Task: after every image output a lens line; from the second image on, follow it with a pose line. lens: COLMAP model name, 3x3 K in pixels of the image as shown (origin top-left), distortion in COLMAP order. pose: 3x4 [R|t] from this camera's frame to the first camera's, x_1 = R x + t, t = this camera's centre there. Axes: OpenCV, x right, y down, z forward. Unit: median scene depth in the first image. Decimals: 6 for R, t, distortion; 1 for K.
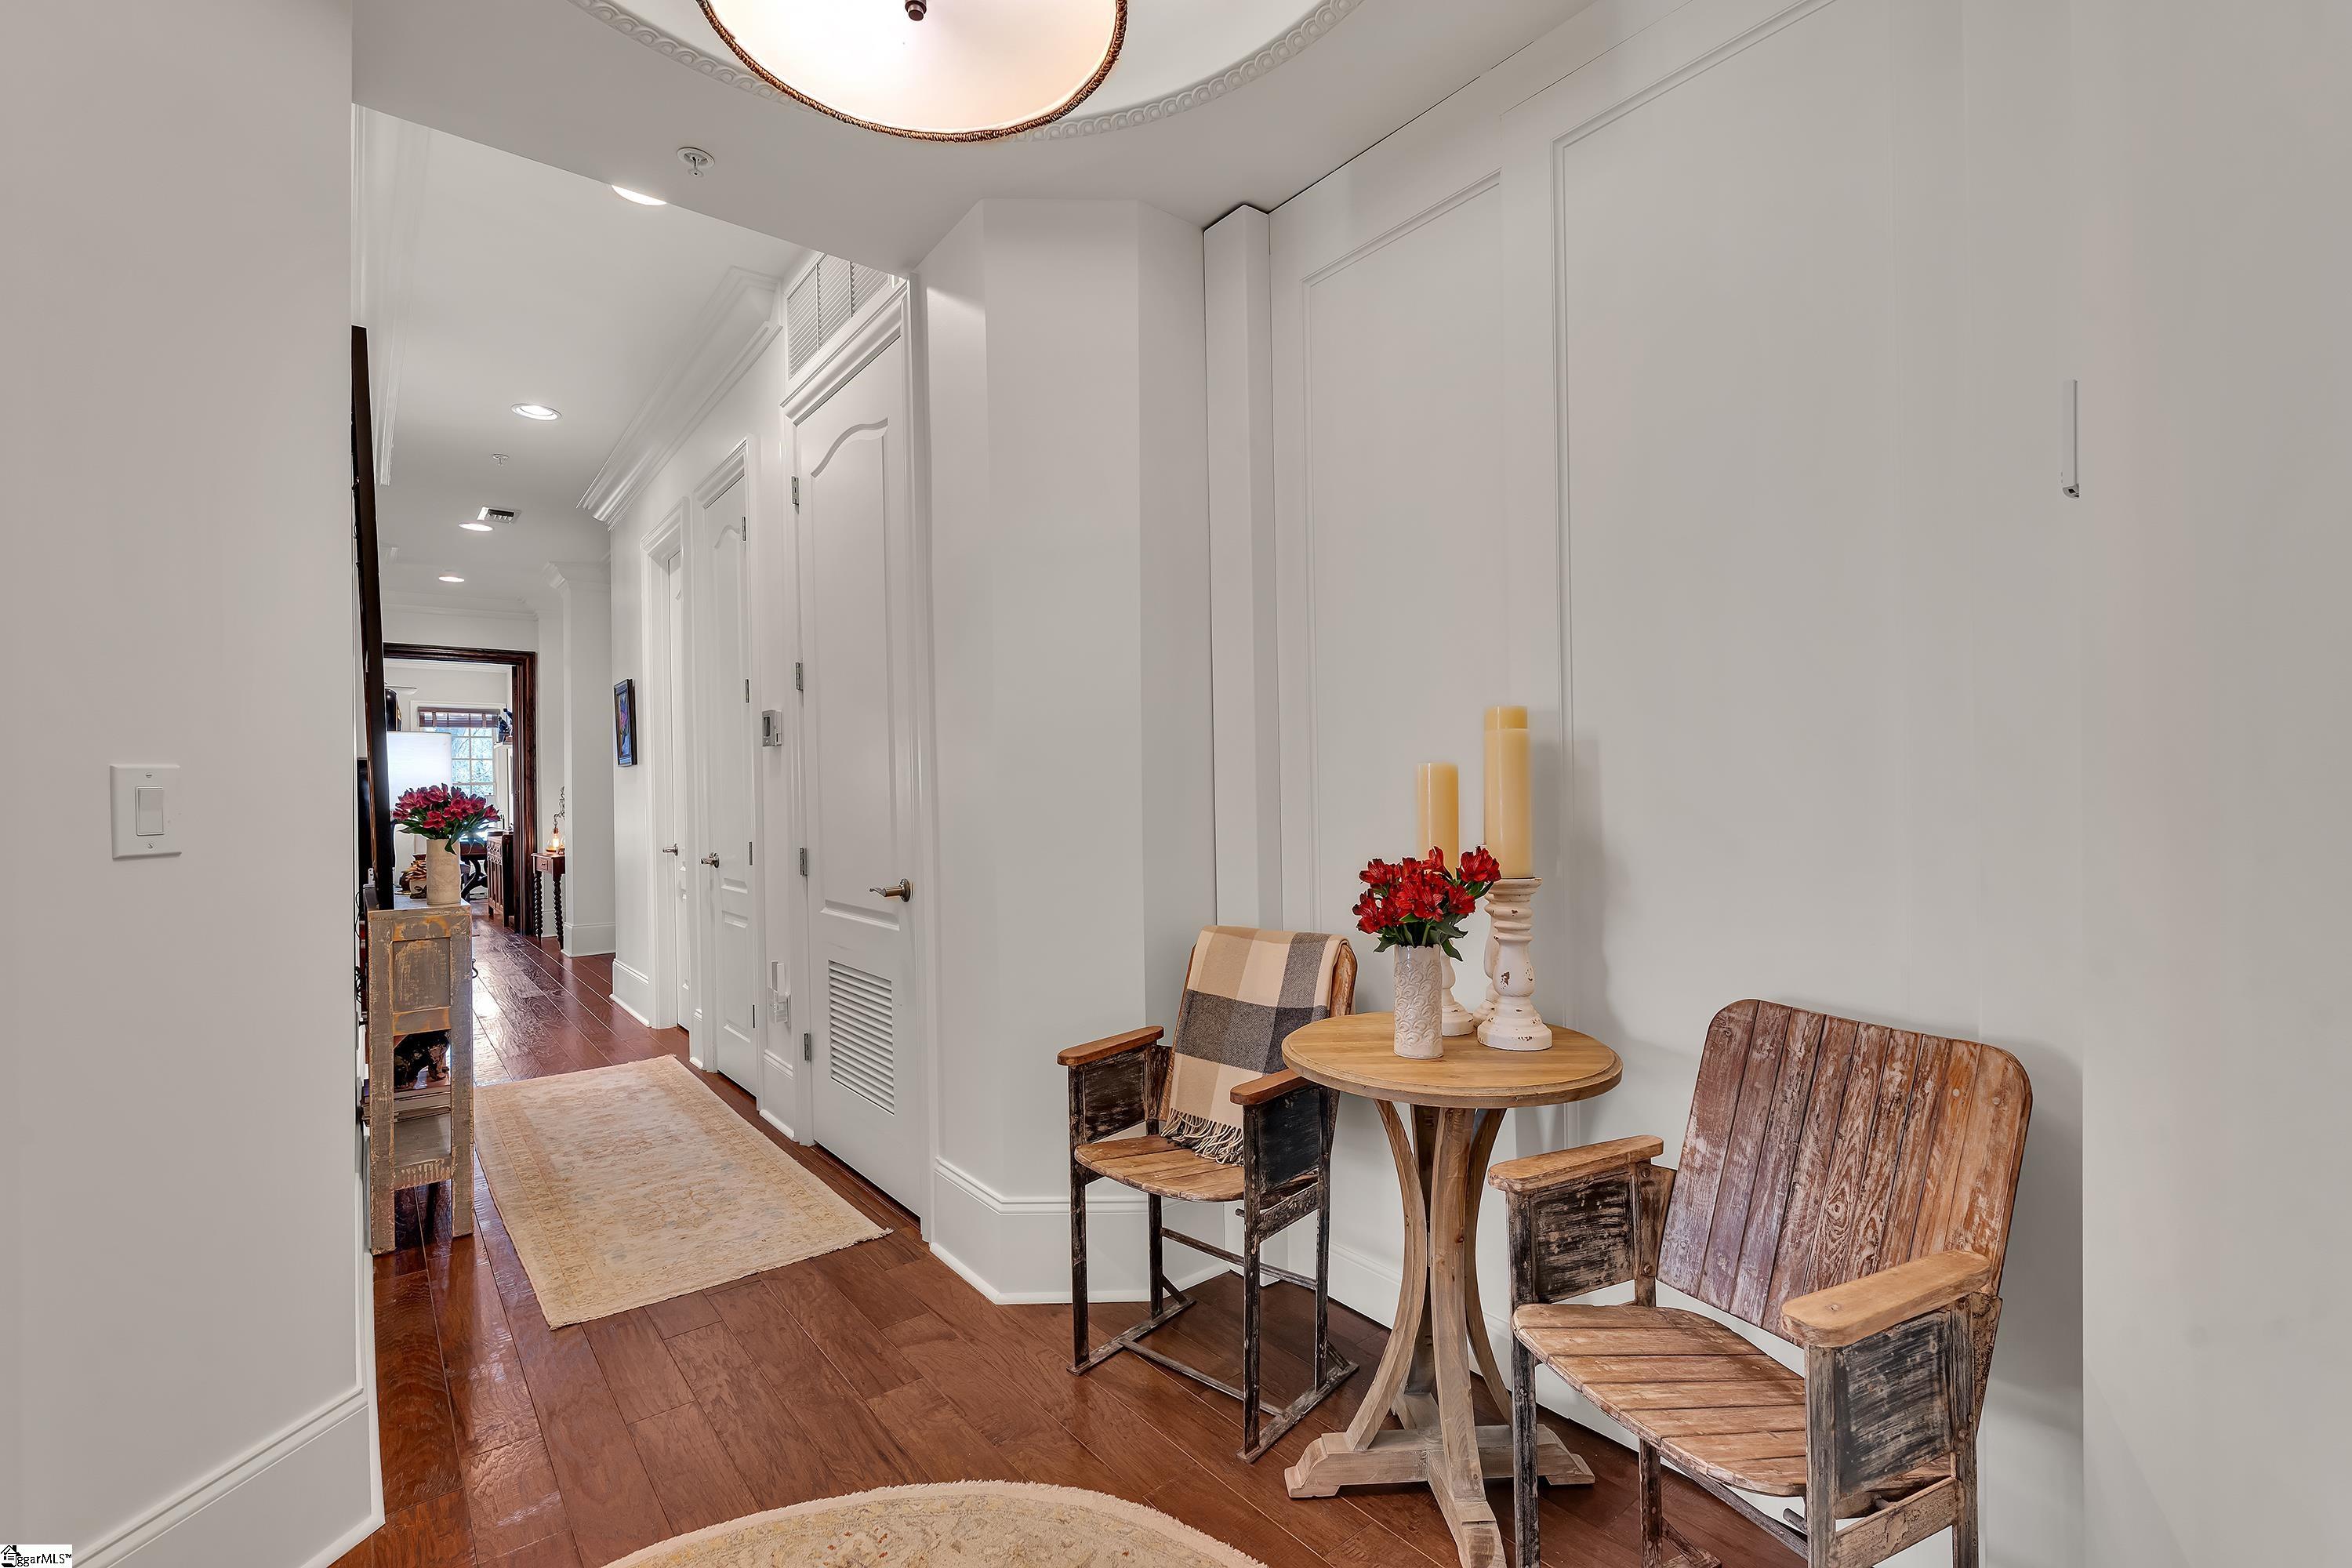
lens RADIAL K [[1025.0, 0, 1183.0], [0, 1025.0, 787.7], [0, 0, 1]] dist [-0.005410, 0.000861]
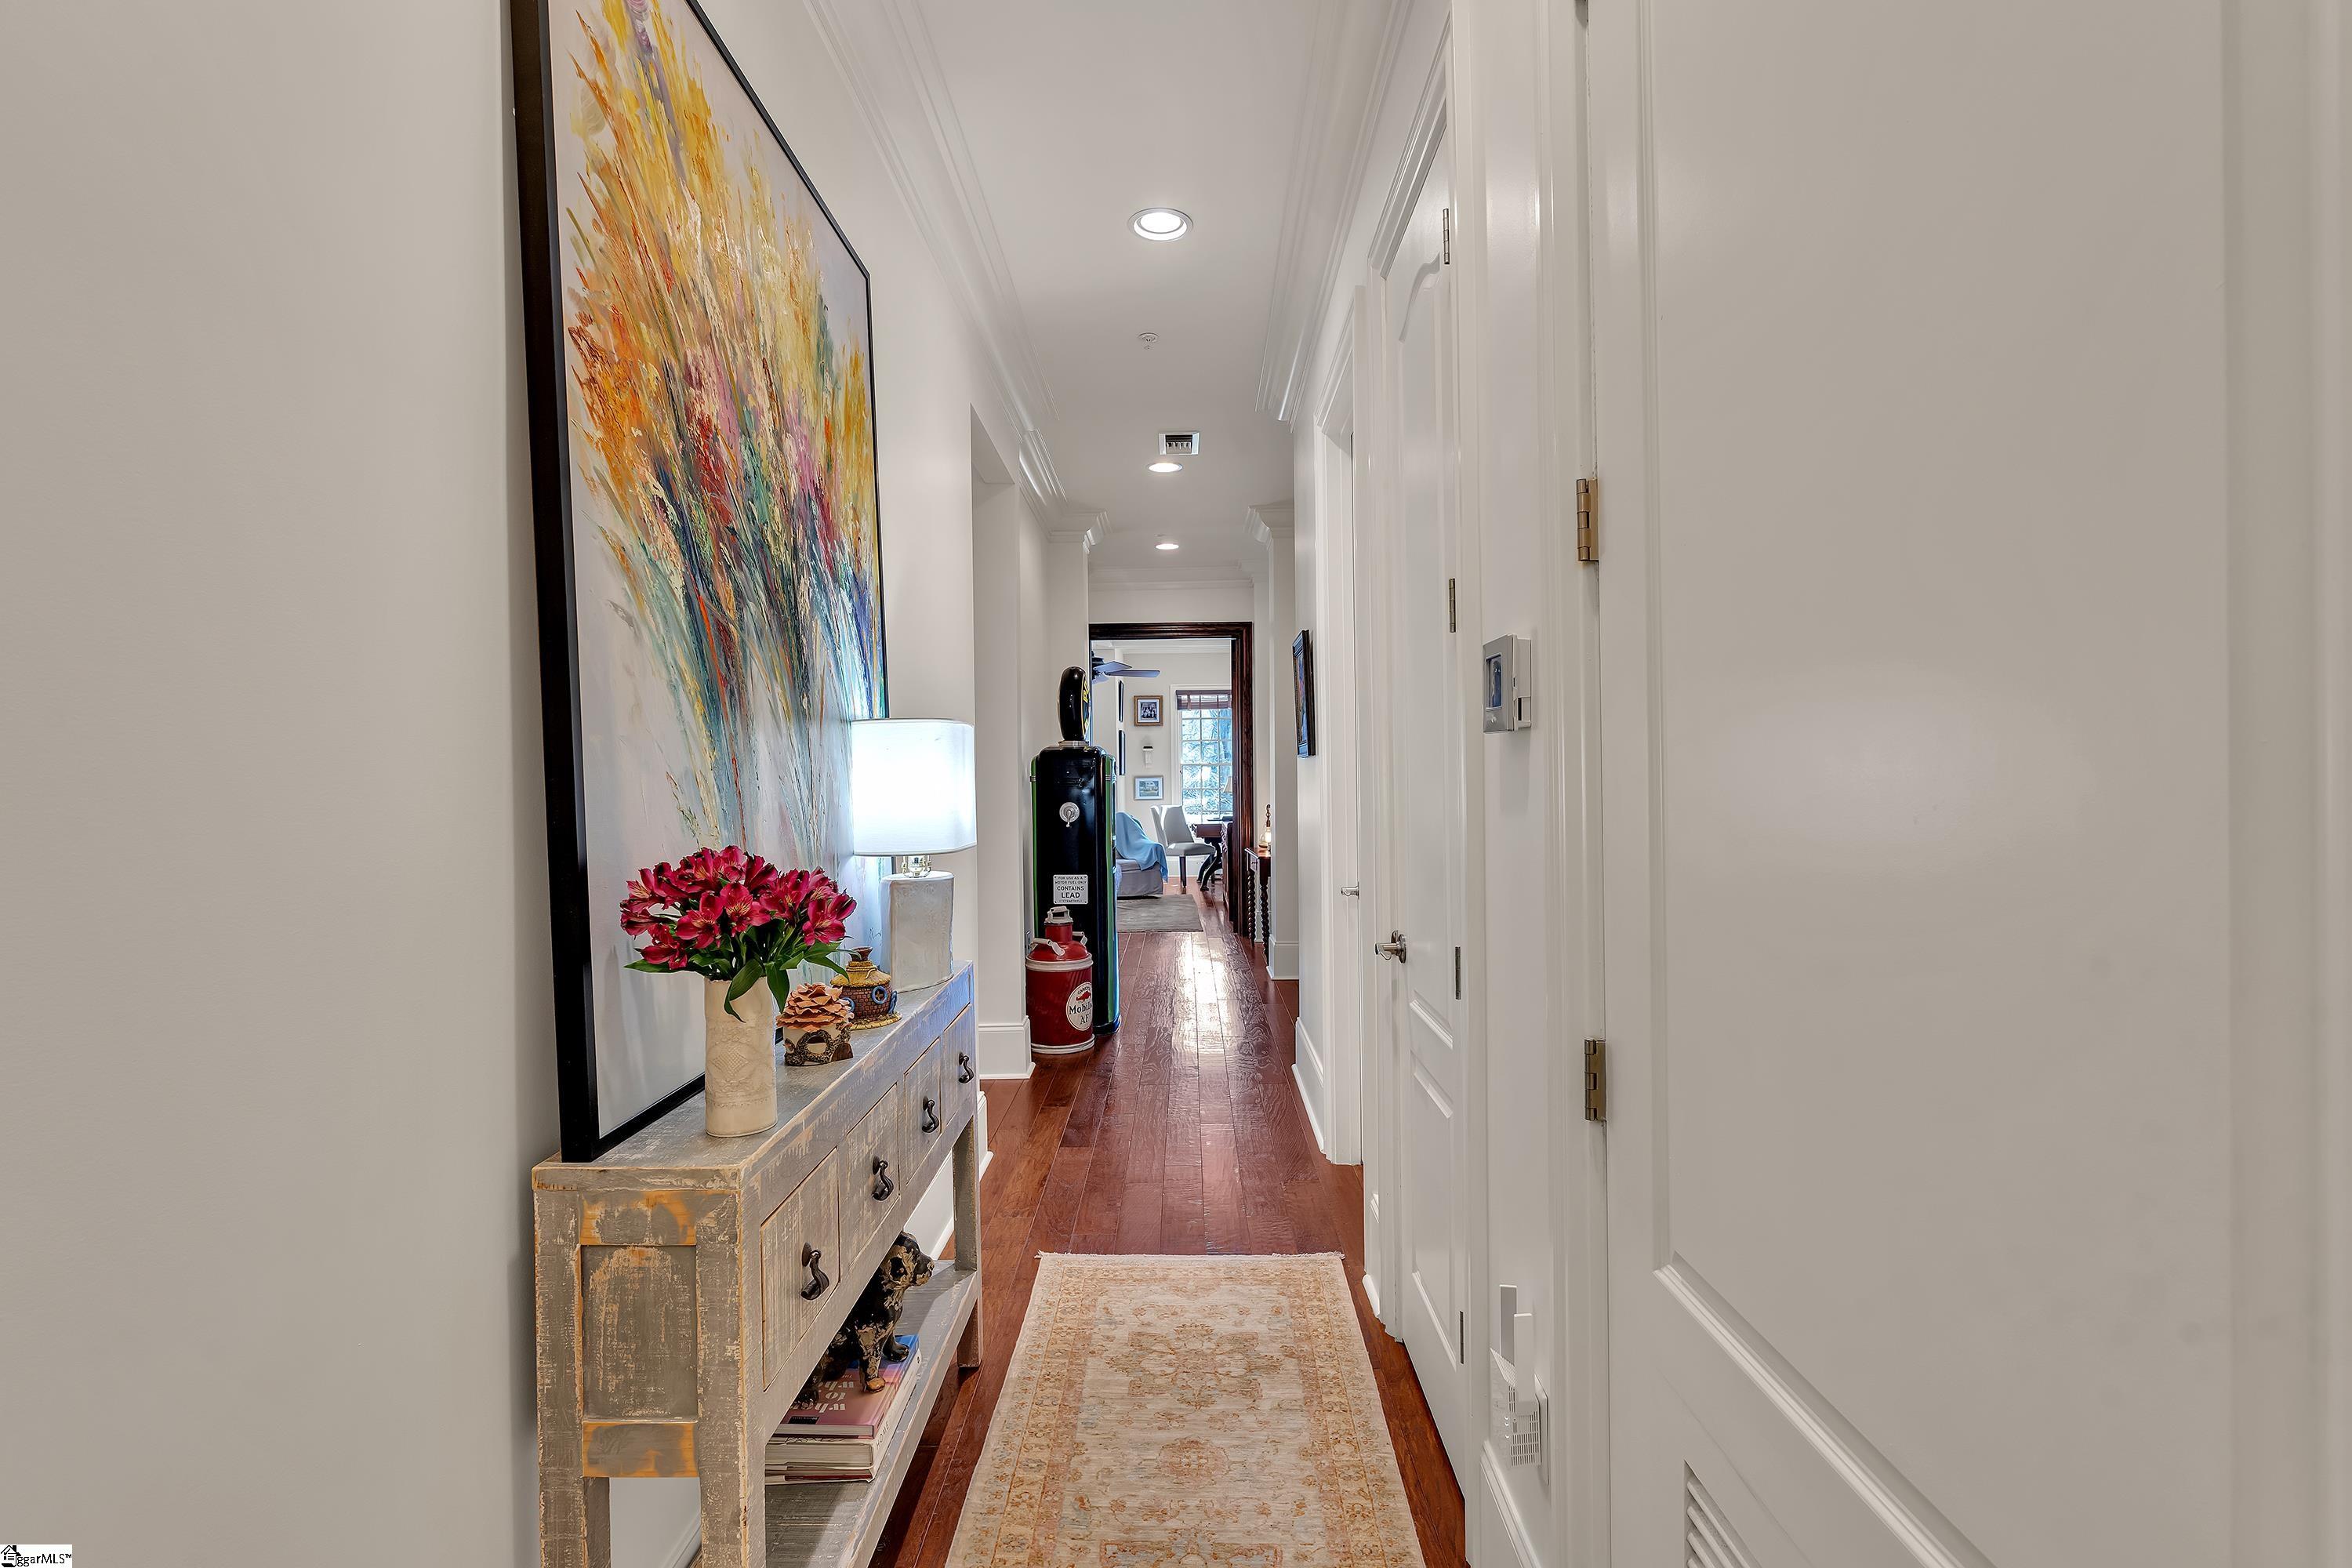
lens RADIAL K [[1025.0, 0, 1181.3], [0, 1025.0, 776.3], [0, 0, 1]] dist [-0.005410, 0.000861]
pose [[0.769902, 0.011329, -0.638062, -0.204620], [-0.000454, 0.999852, 0.017205, -0.024946], [0.638163, -0.012957, 0.769793, 0.513145]]
